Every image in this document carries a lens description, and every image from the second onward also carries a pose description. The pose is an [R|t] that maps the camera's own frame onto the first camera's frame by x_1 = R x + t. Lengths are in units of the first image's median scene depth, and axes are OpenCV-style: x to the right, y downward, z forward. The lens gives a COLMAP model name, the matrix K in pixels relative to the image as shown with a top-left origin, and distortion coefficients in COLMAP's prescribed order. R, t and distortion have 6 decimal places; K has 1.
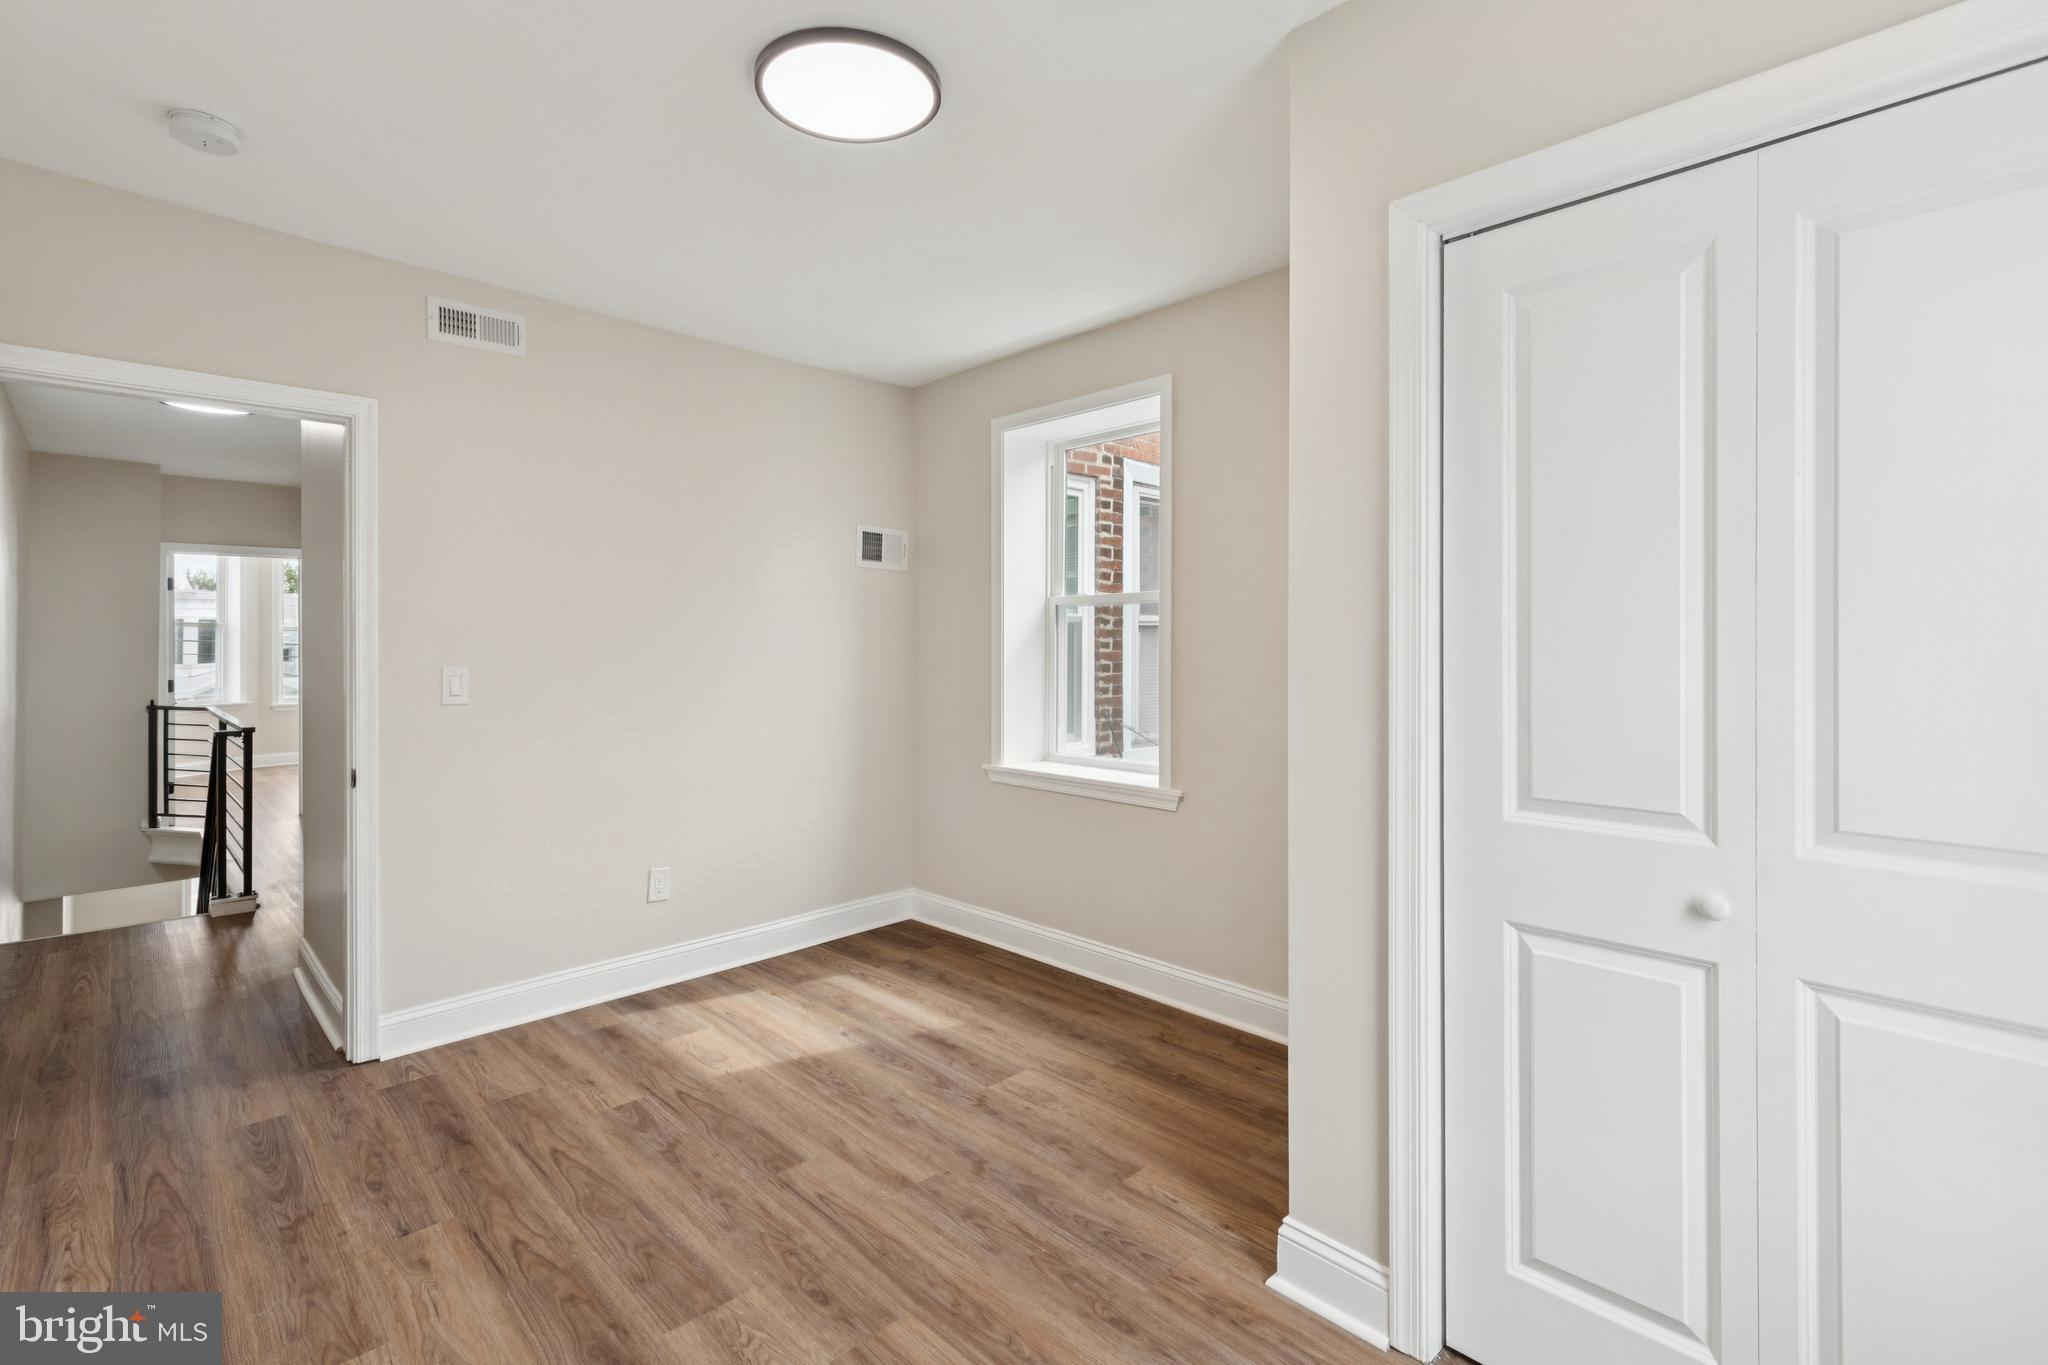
lens RADIAL K [[932.1, 0, 1007.1], [0, 932.1, 652.4], [0, 0, 1]] dist [0.009028, -0.000866]
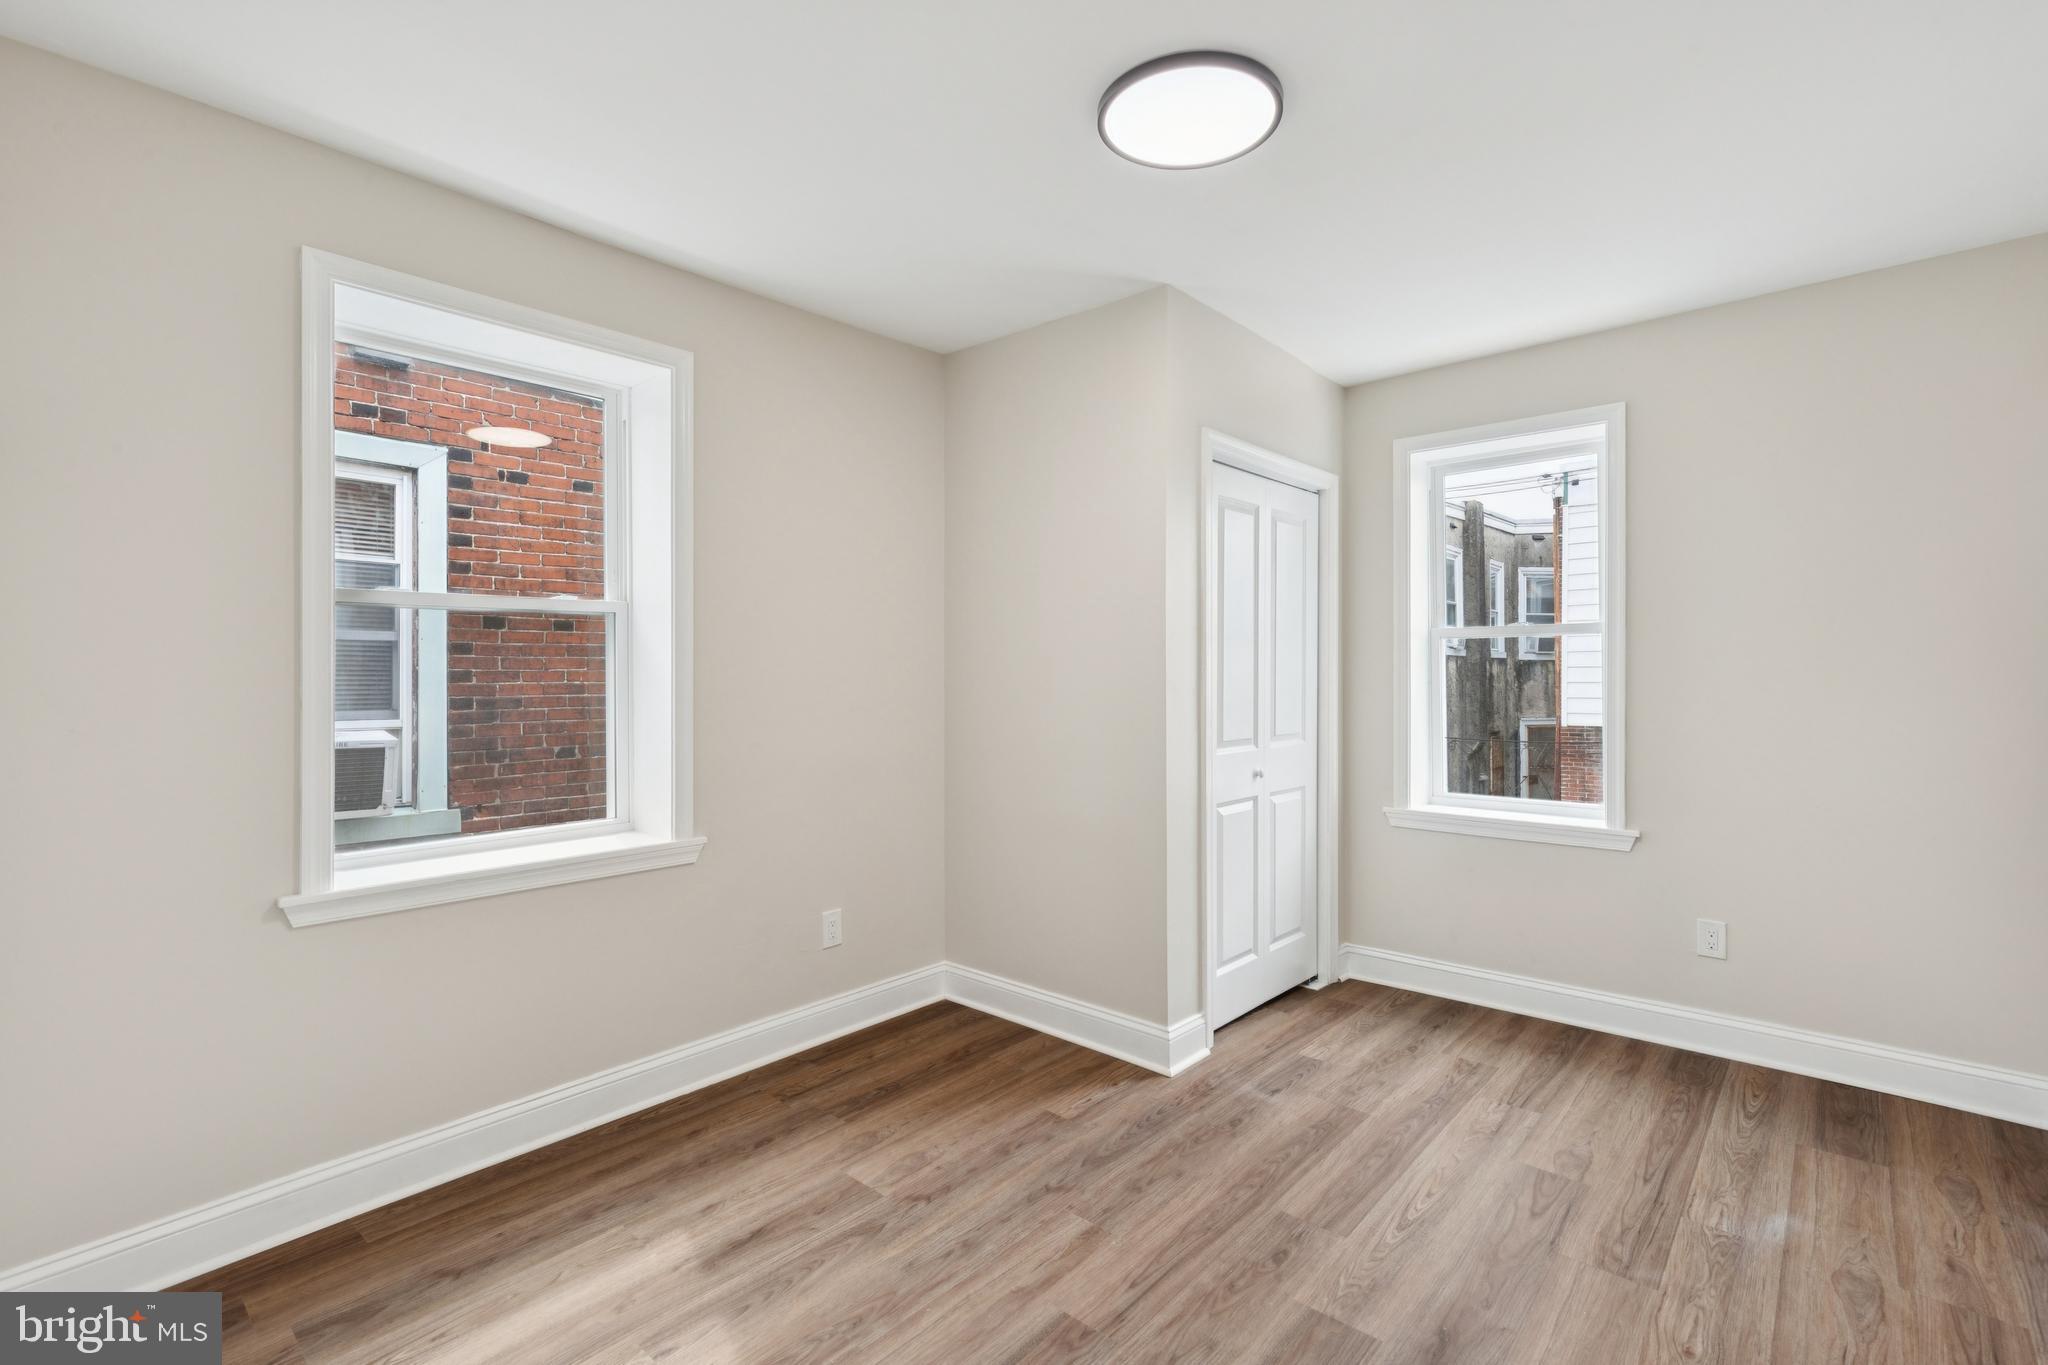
lens RADIAL K [[932.1, 0, 1023.0], [0, 932.1, 671.1], [0, 0, 1]] dist [0.009028, -0.000866]
pose [[-0.080405, 0.004979, 0.996750, -1.145029], [0.013393, 0.999903, -0.003914, 0.001326], [-0.996672, 0.013035, -0.080464, 1.240236]]
